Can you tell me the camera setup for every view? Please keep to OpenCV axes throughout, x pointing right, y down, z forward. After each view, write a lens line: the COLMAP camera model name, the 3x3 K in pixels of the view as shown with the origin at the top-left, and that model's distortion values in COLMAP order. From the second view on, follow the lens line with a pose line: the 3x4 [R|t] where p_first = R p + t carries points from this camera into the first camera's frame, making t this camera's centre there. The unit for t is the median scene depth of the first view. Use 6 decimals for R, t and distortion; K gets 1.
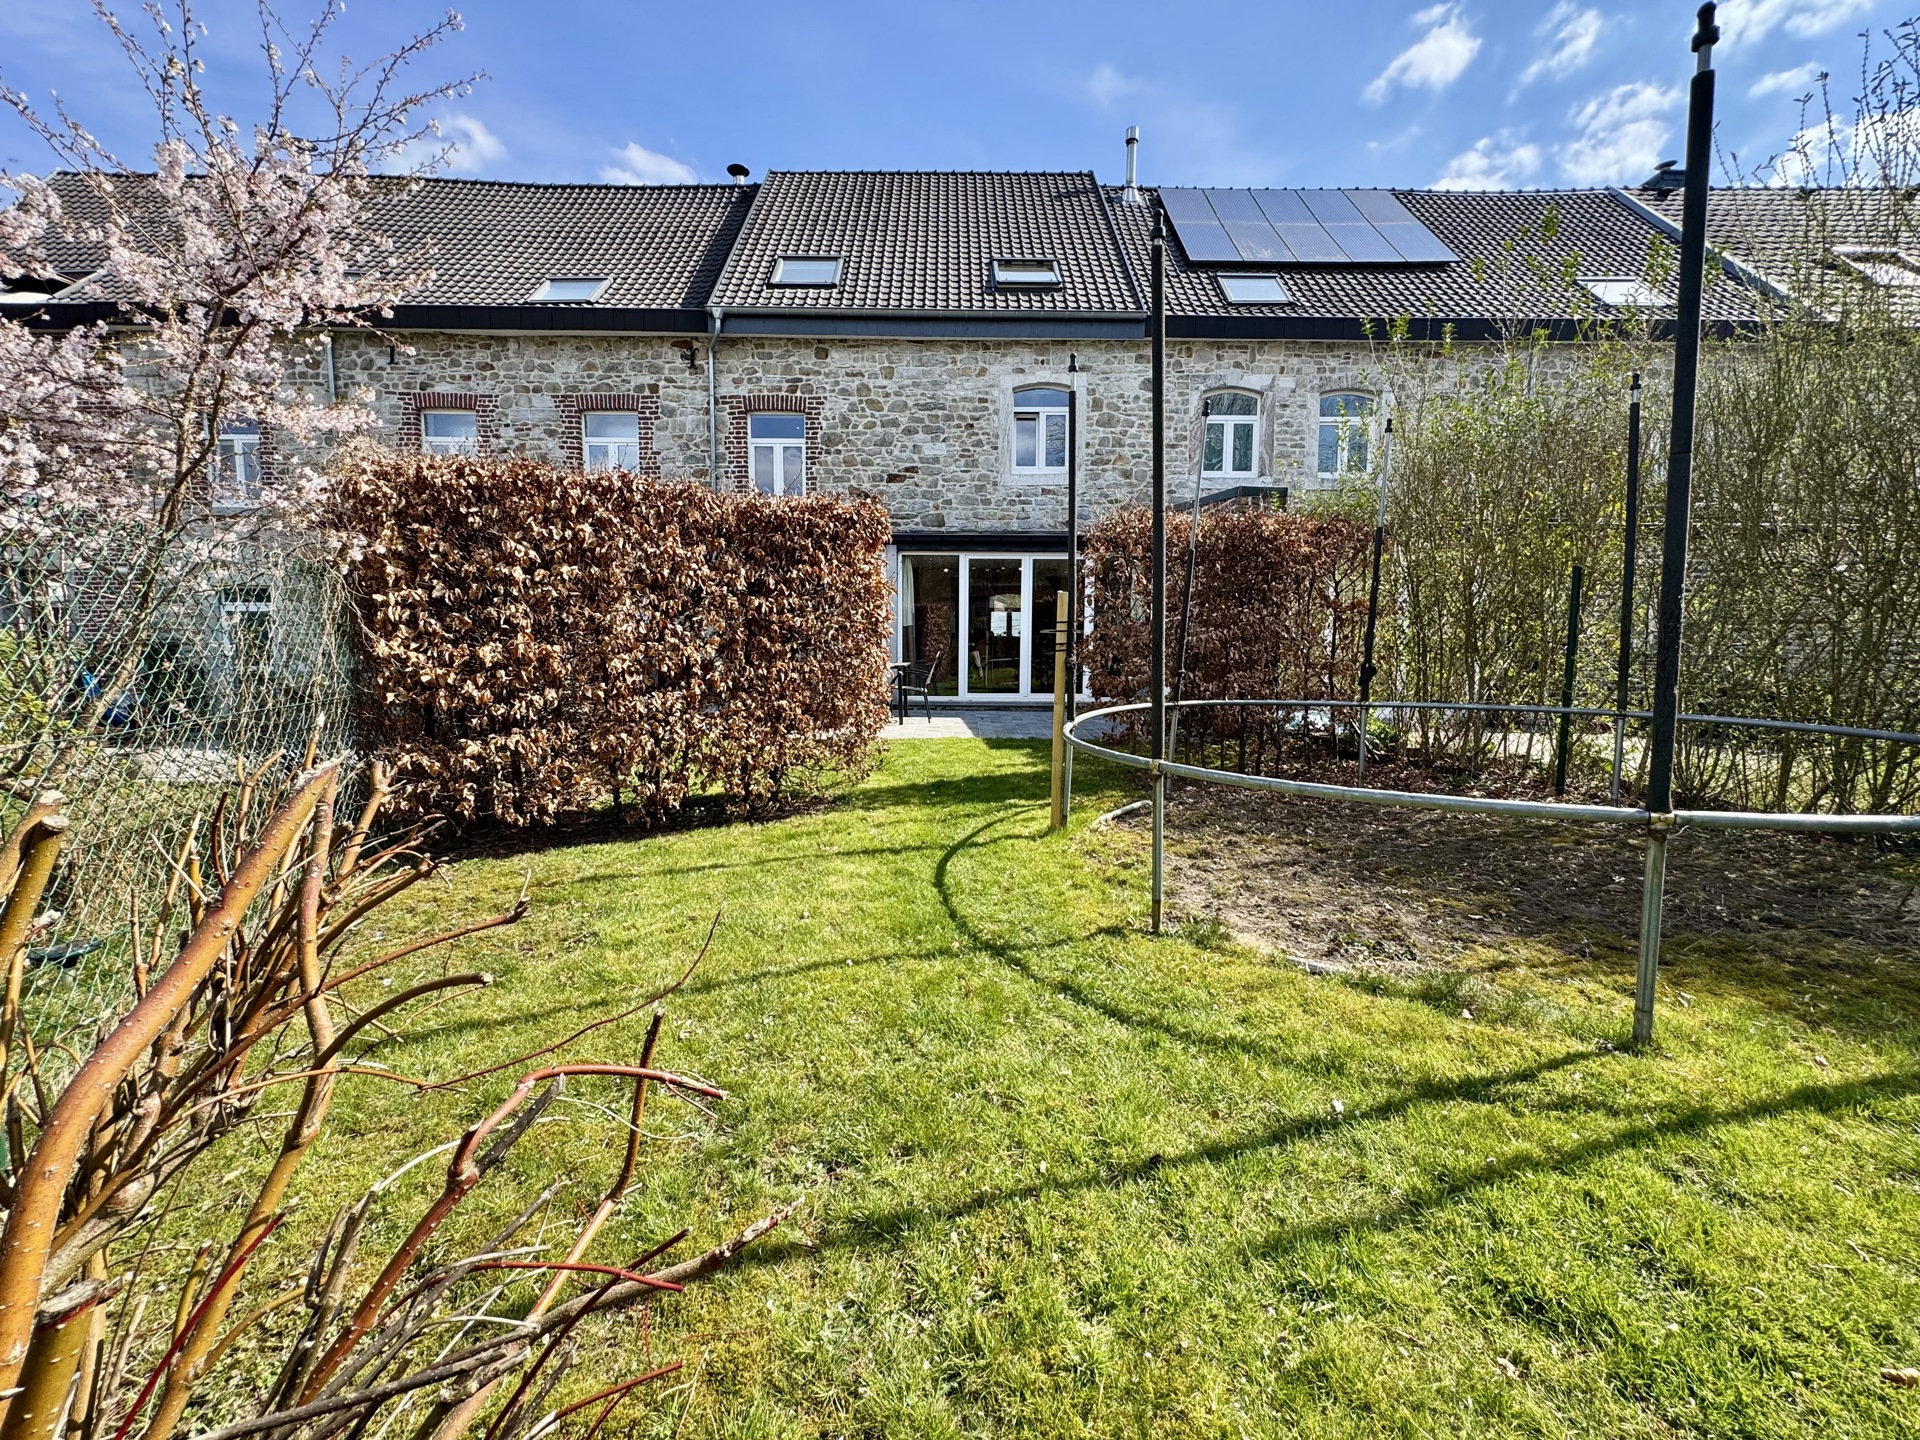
lens RADIAL K [[764.9, 0, 958.0], [0, 764.9, 717.4], [0, 0, 1]] dist [0.000378, -0.000069]
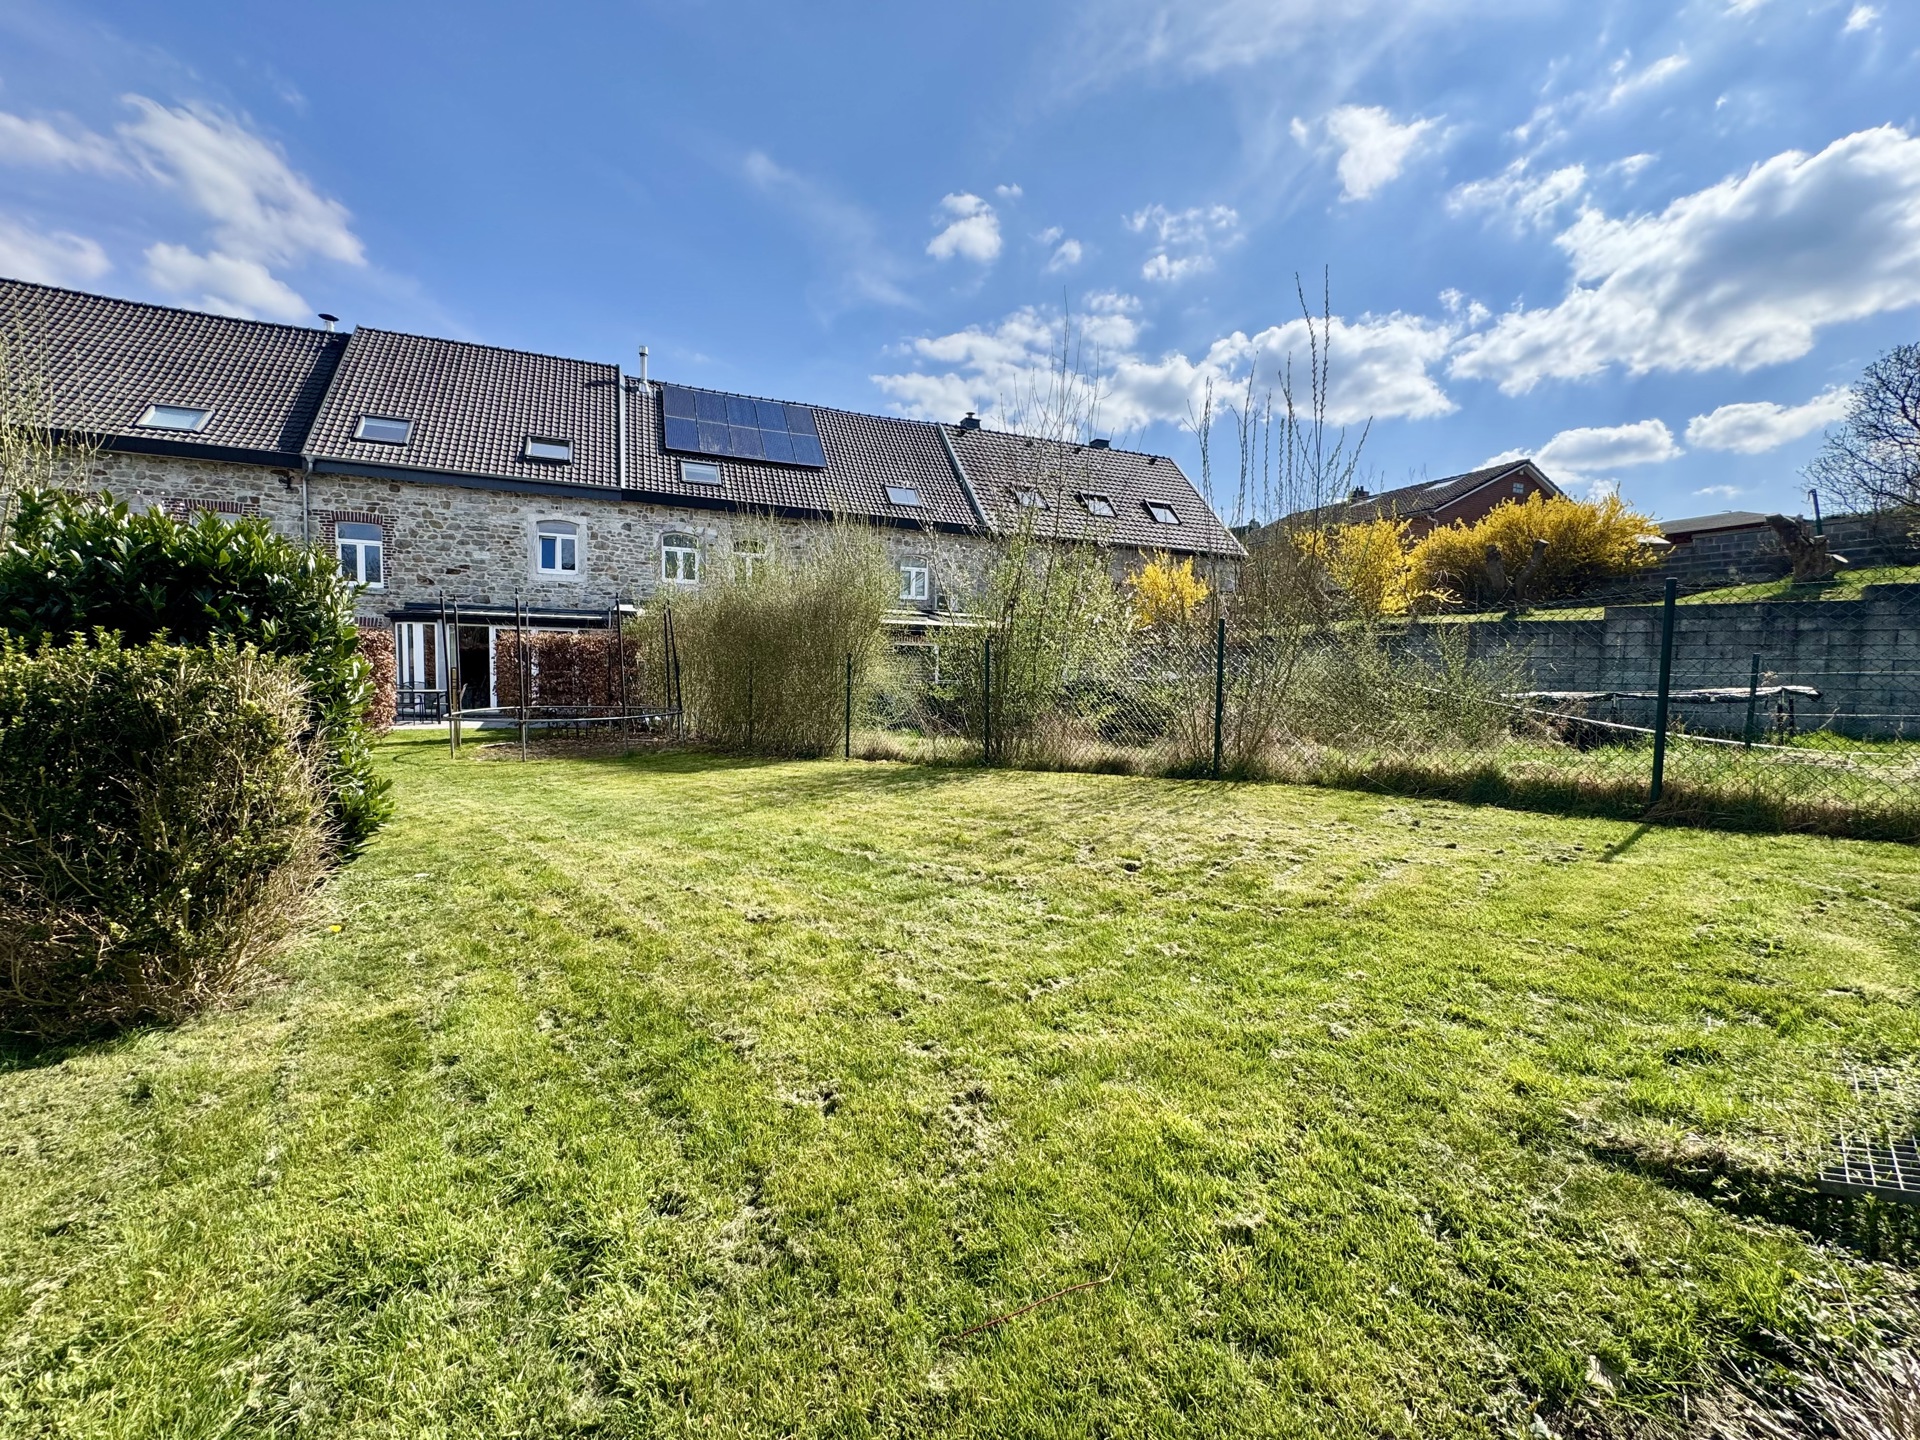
lens RADIAL K [[764.9, 0, 954.5], [0, 764.9, 721.7], [0, 0, 1]] dist [0.000378, -0.000069]
pose [[0.921896, -0.012322, 0.387241, 0.255990], [0.024172, 0.999376, -0.025746, 0.058747], [-0.386682, 0.033095, 0.921619, -0.830270]]
